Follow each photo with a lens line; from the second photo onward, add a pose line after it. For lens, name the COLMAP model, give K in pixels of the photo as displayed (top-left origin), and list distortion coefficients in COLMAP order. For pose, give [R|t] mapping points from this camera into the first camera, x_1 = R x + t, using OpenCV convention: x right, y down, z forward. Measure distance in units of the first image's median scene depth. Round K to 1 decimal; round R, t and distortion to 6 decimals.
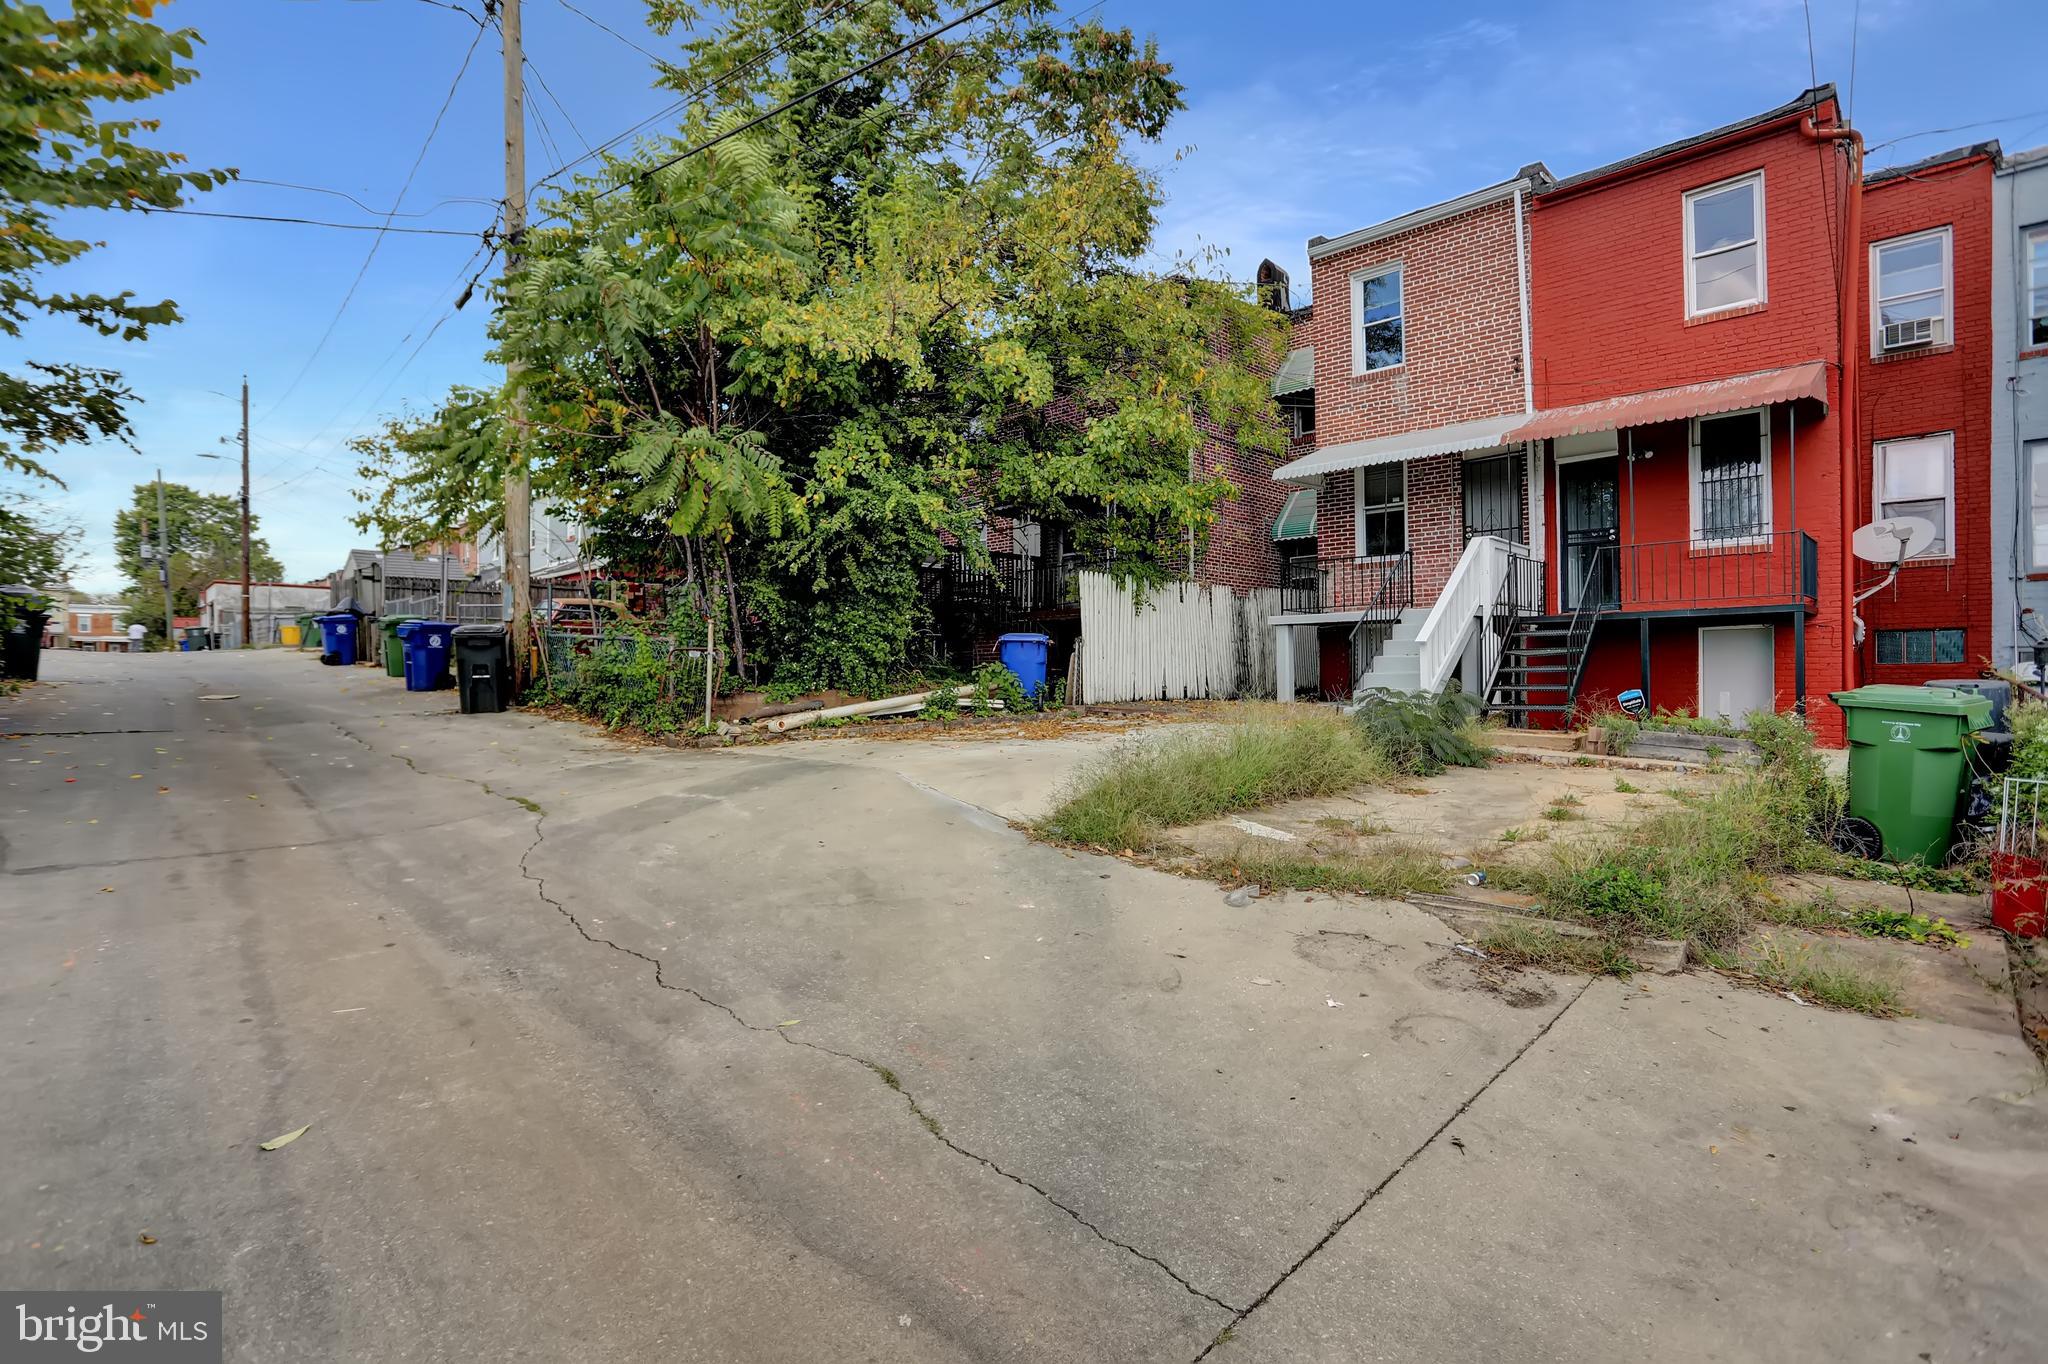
lens RADIAL K [[985.5, 0, 1027.2], [0, 985.5, 674.9], [0, 0, 1]] dist [-0.066376, 0.027773]
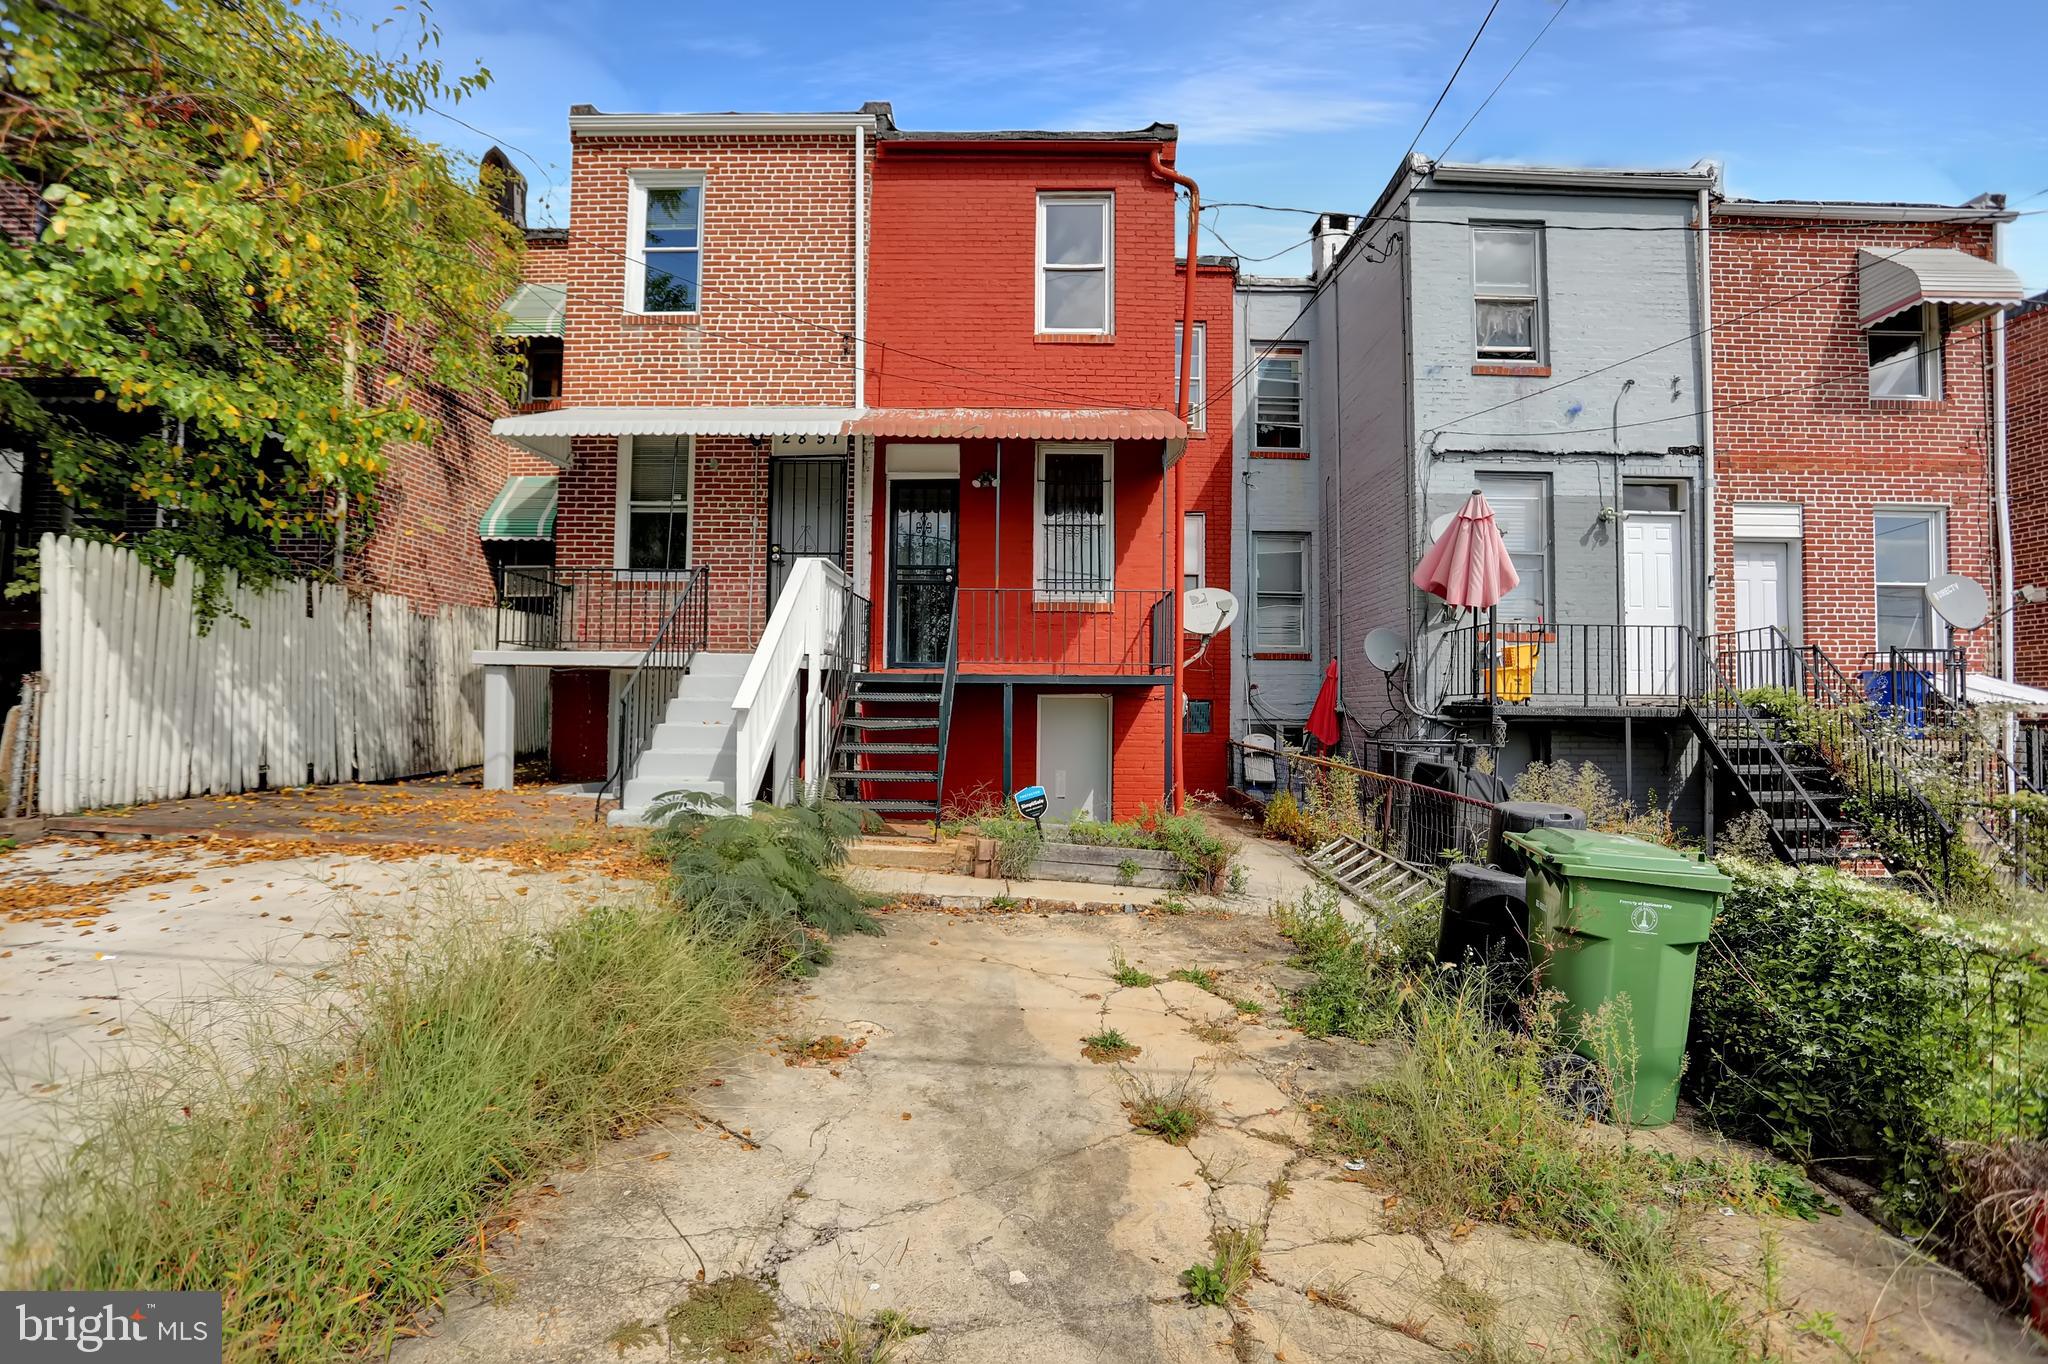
lens RADIAL K [[985.5, 0, 1027.2], [0, 985.5, 674.9], [0, 0, 1]] dist [-0.066376, 0.027773]
pose [[0.715138, 0.042103, 0.697714, 0.077261], [-0.018188, 0.998967, -0.041640, -0.027444], [-0.698747, 0.017089, 0.715165, 0.348599]]
